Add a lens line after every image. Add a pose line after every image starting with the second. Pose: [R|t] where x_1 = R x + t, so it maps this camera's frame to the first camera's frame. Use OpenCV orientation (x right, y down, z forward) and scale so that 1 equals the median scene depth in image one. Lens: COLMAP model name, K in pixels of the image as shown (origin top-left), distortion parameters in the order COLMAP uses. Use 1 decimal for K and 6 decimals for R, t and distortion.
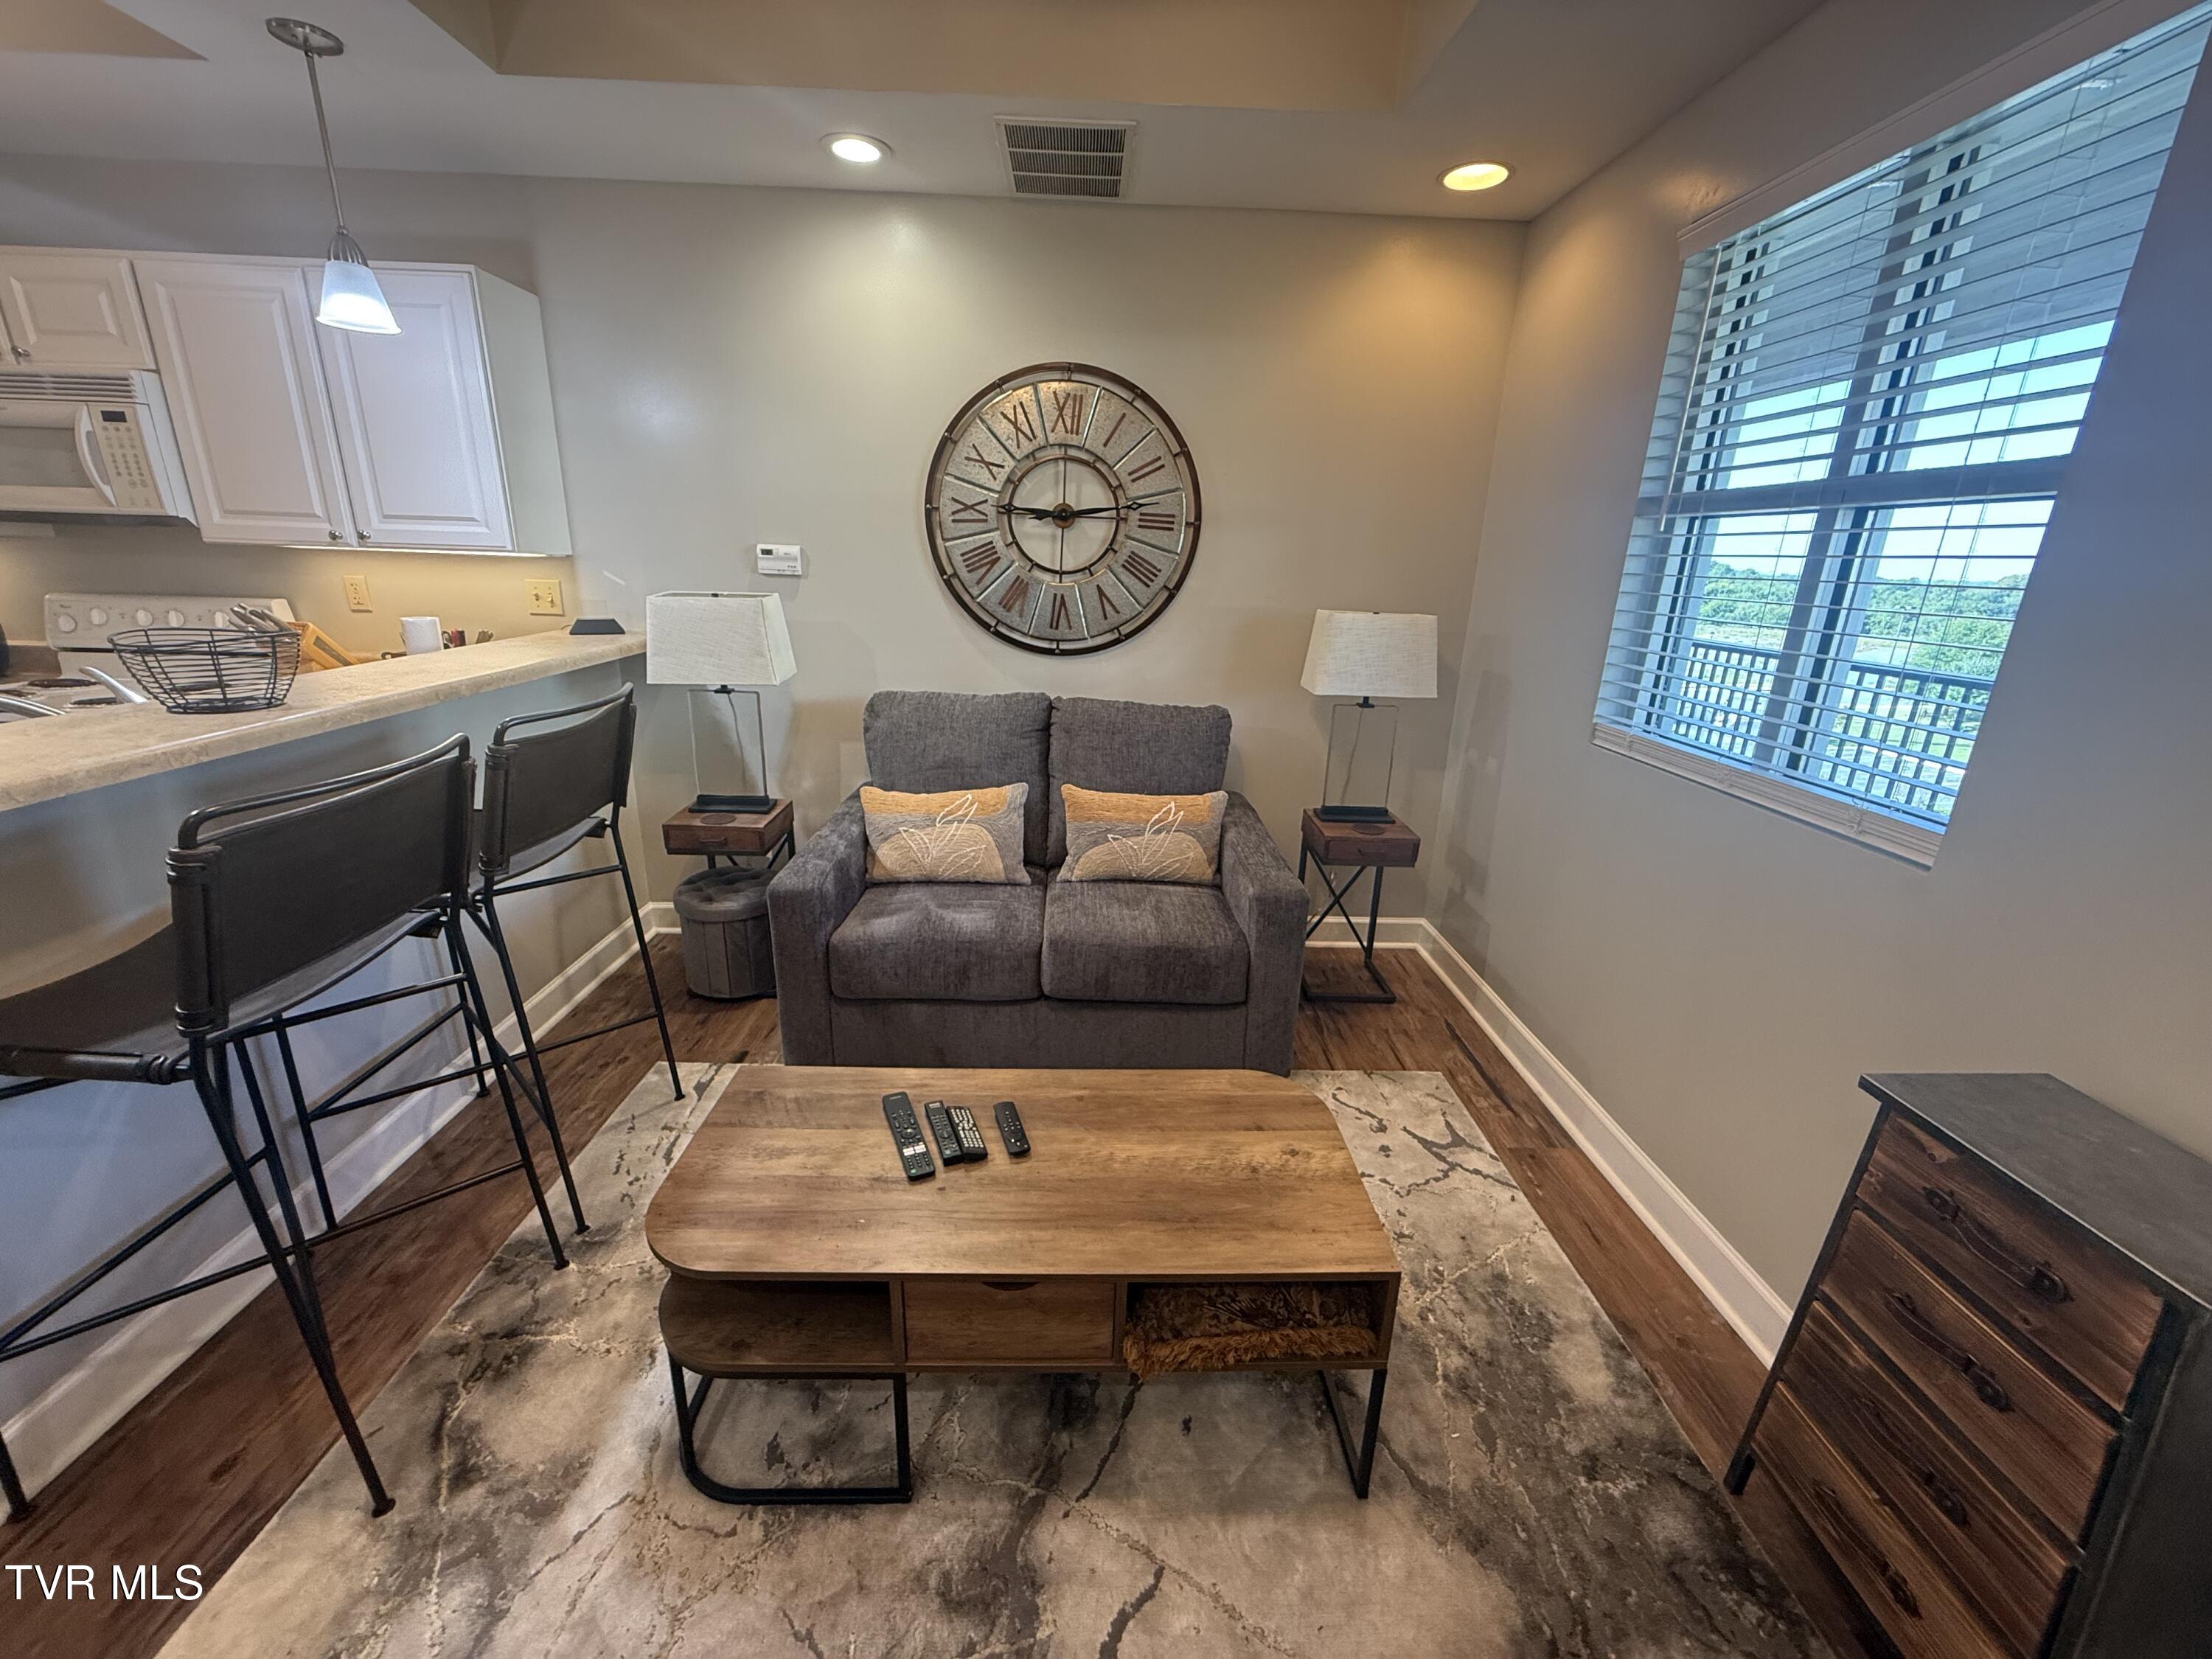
lens RADIAL K [[878.1, 0, 1103.1], [0, 878.1, 827.7], [0, 0, 1]] dist [0.000522, -0.000224]
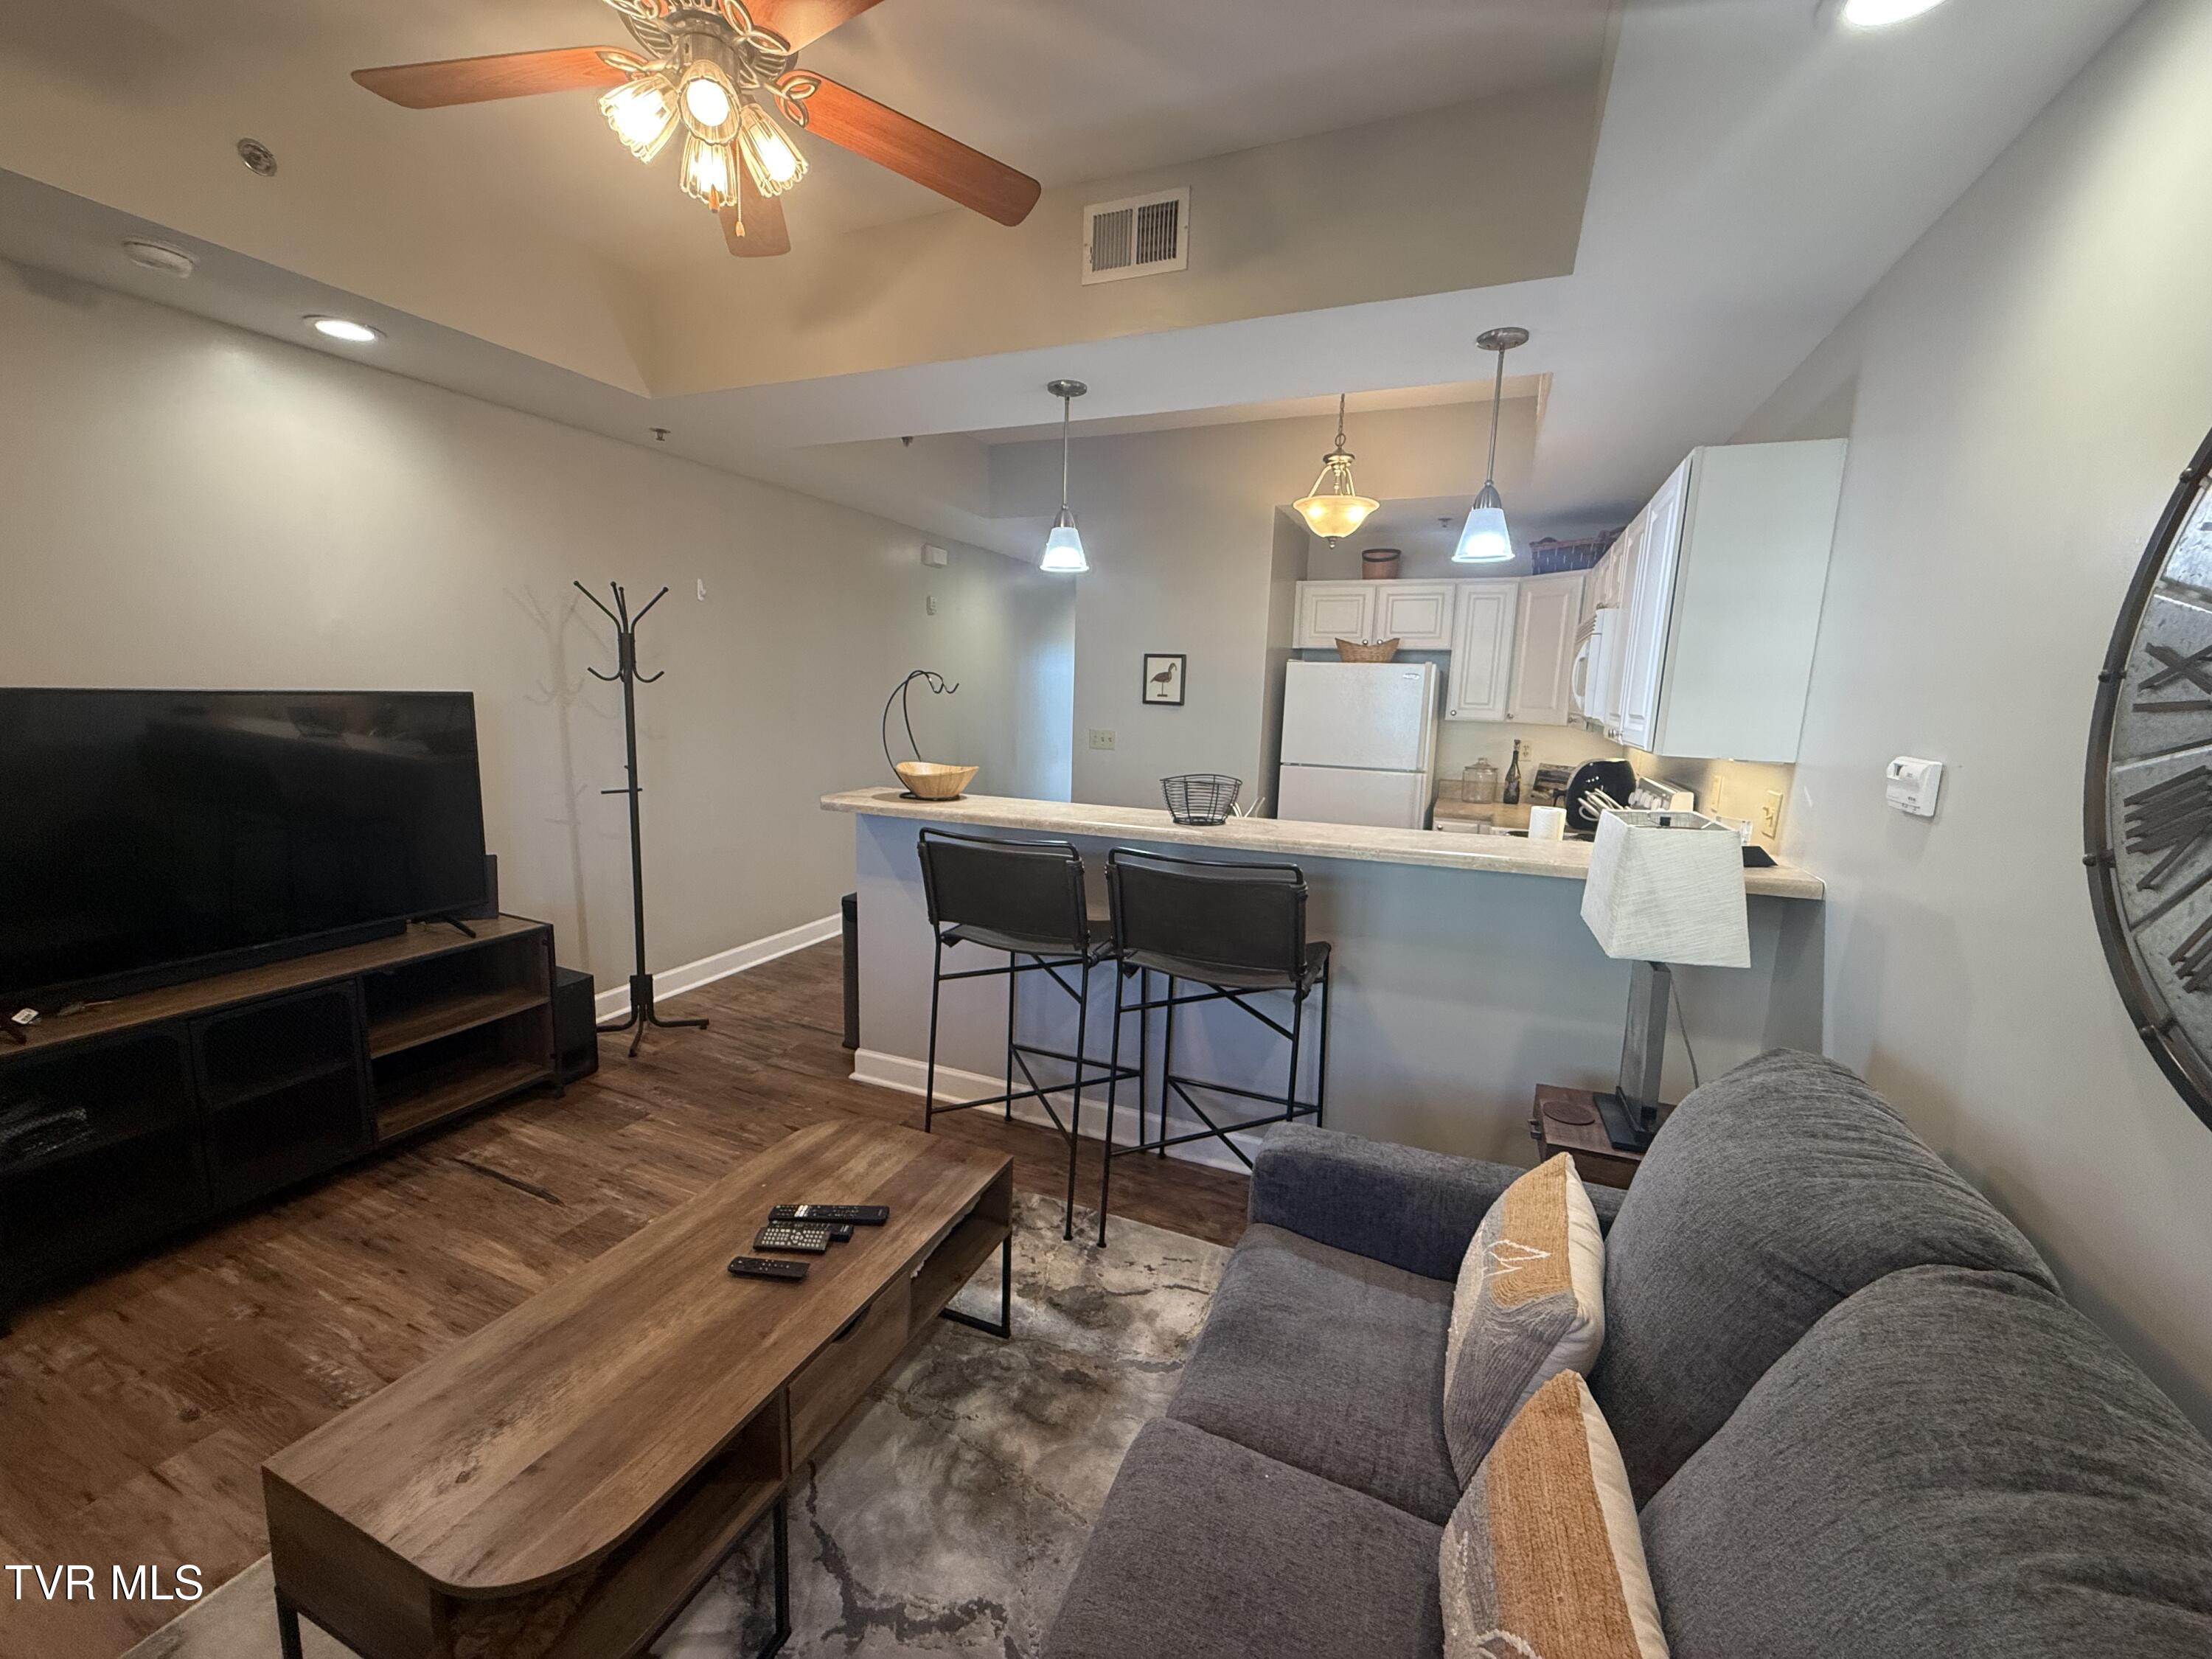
lens RADIAL K [[882.5, 0, 1099.7], [0, 882.5, 826.7], [0, 0, 1]] dist [0.001108, 0.000191]
pose [[-0.413934, 0.099169, -0.904889, 0.383346], [-0.311017, 0.918822, 0.242968, -0.310784], [0.855527, 0.382009, -0.349489, 0.932419]]
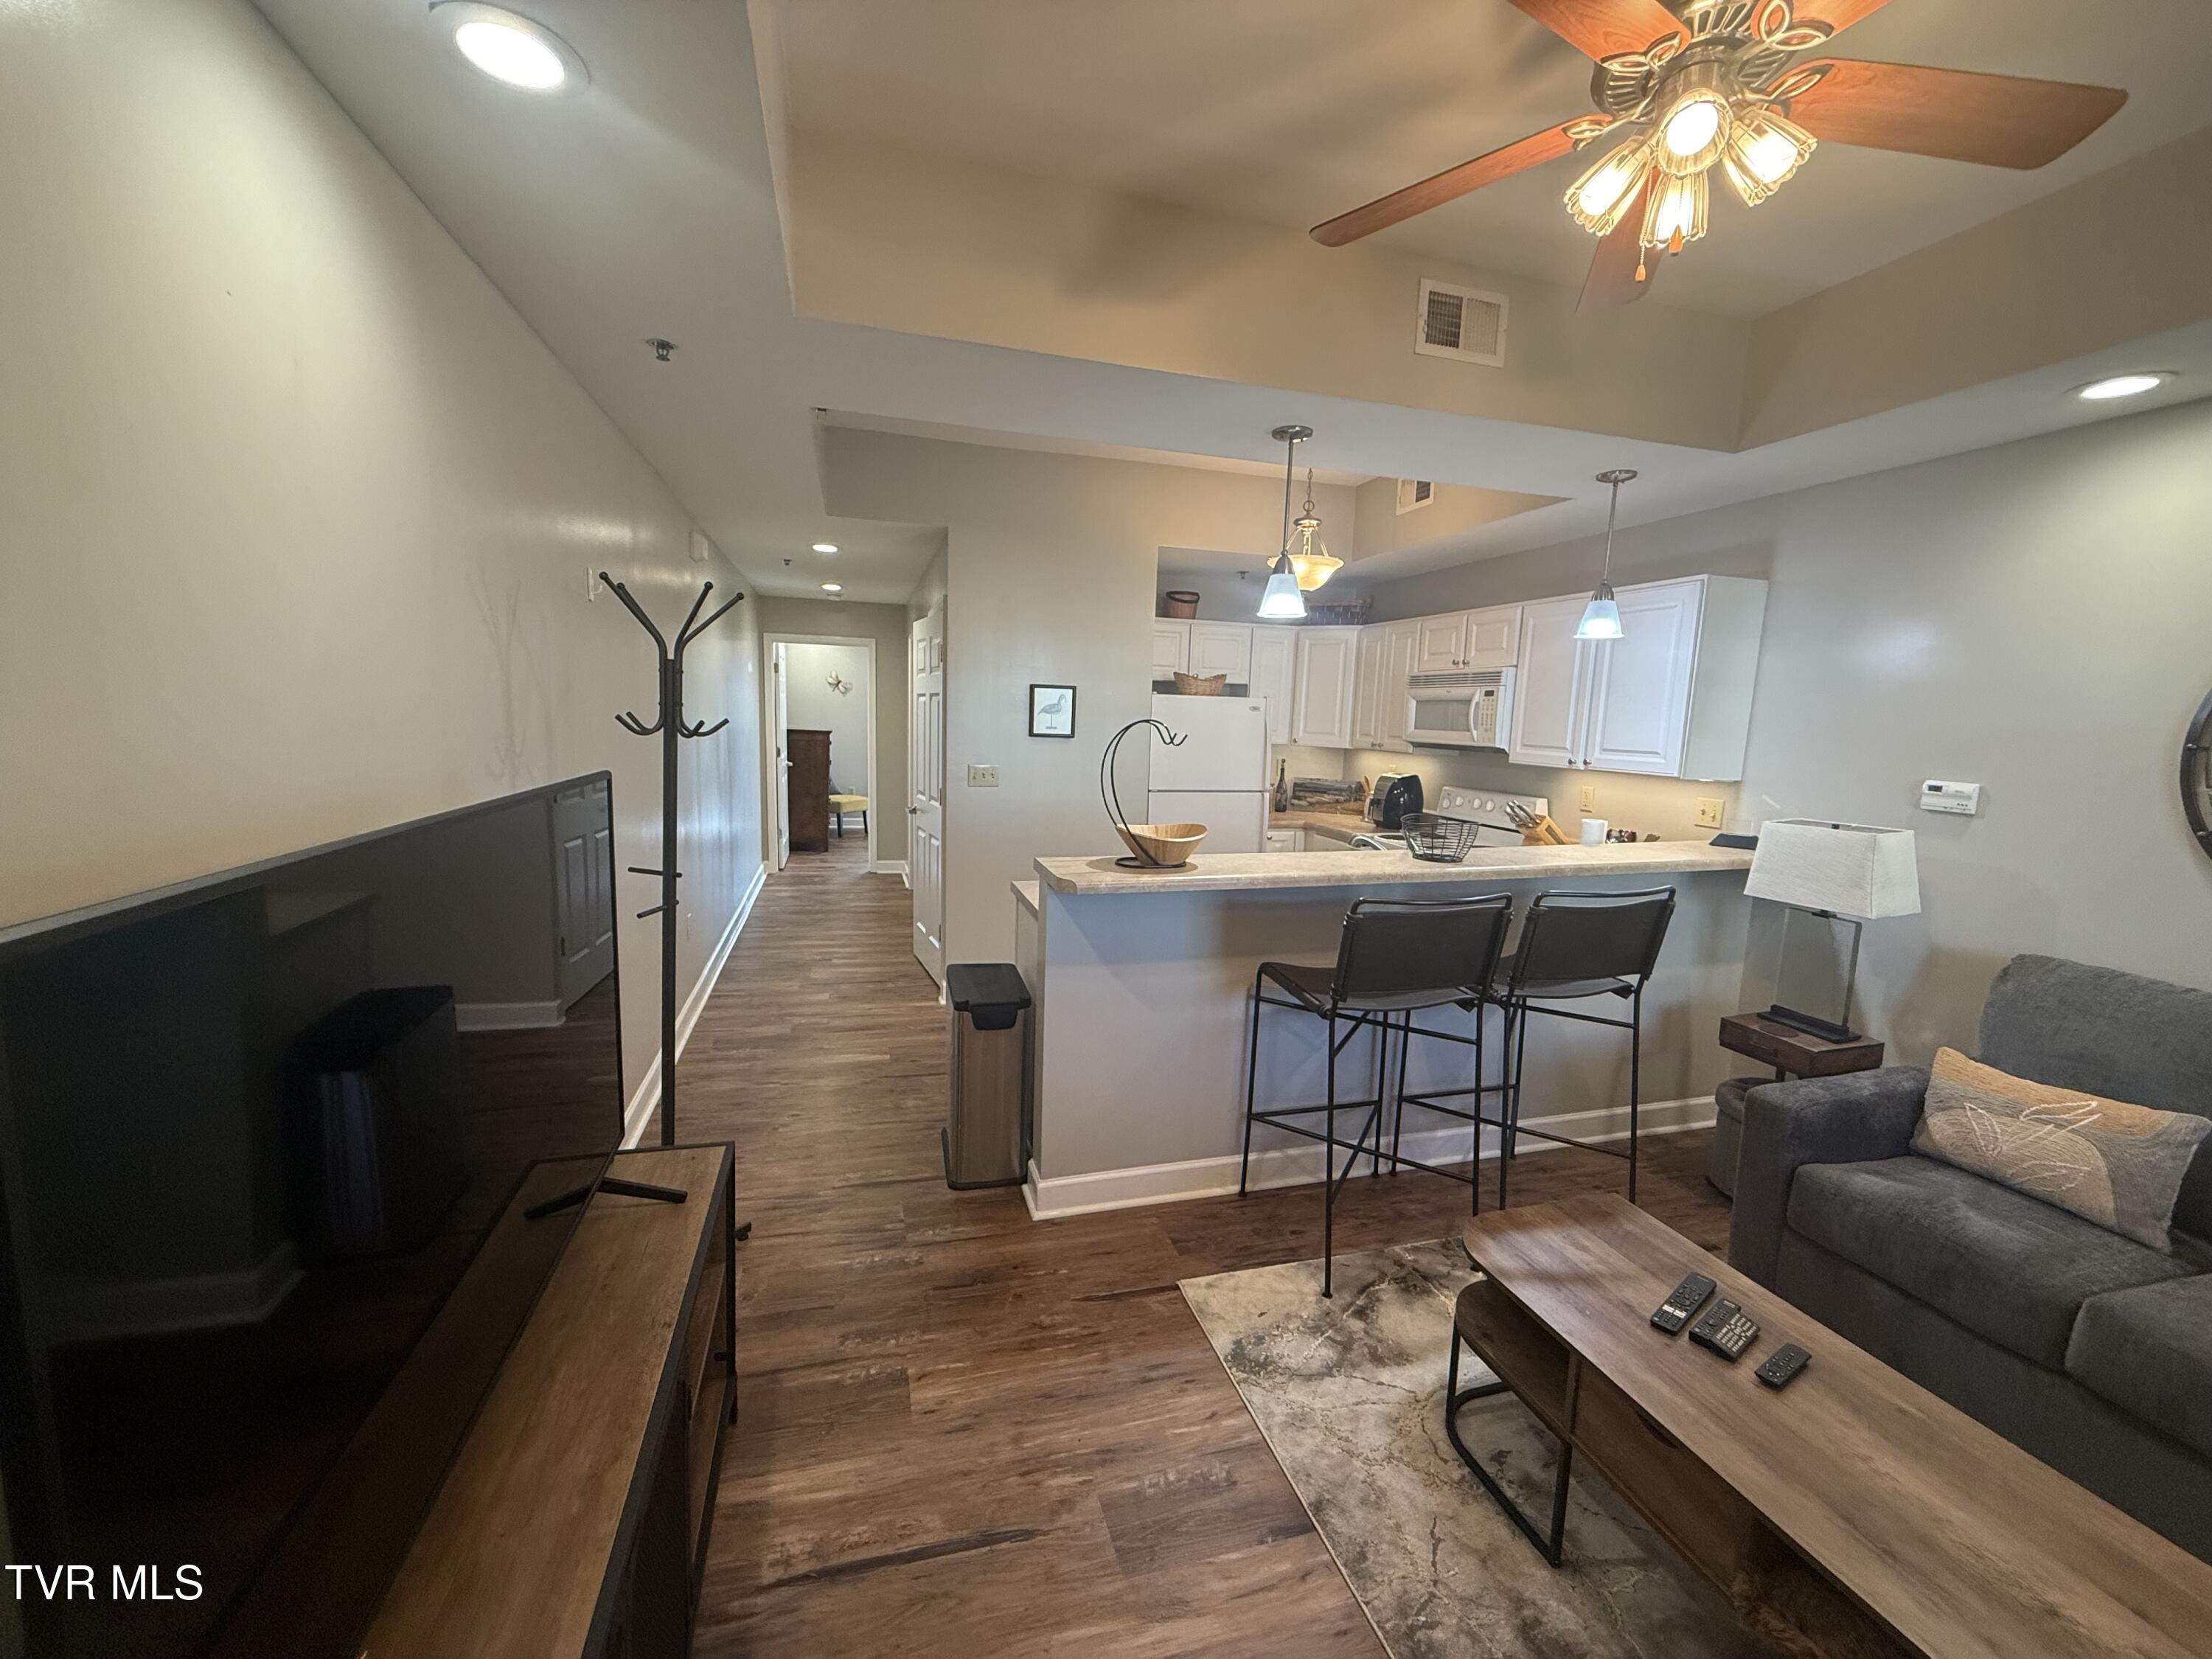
lens RADIAL K [[878.1, 0, 1103.1], [0, 878.1, 827.7], [0, 0, 1]] dist [0.000522, -0.000224]
pose [[0.258190, 0.103622, -0.960521, 0.370440], [-0.308767, 0.950936, 0.019591, -0.013115], [0.915424, 0.291519, 0.277517, -0.103767]]
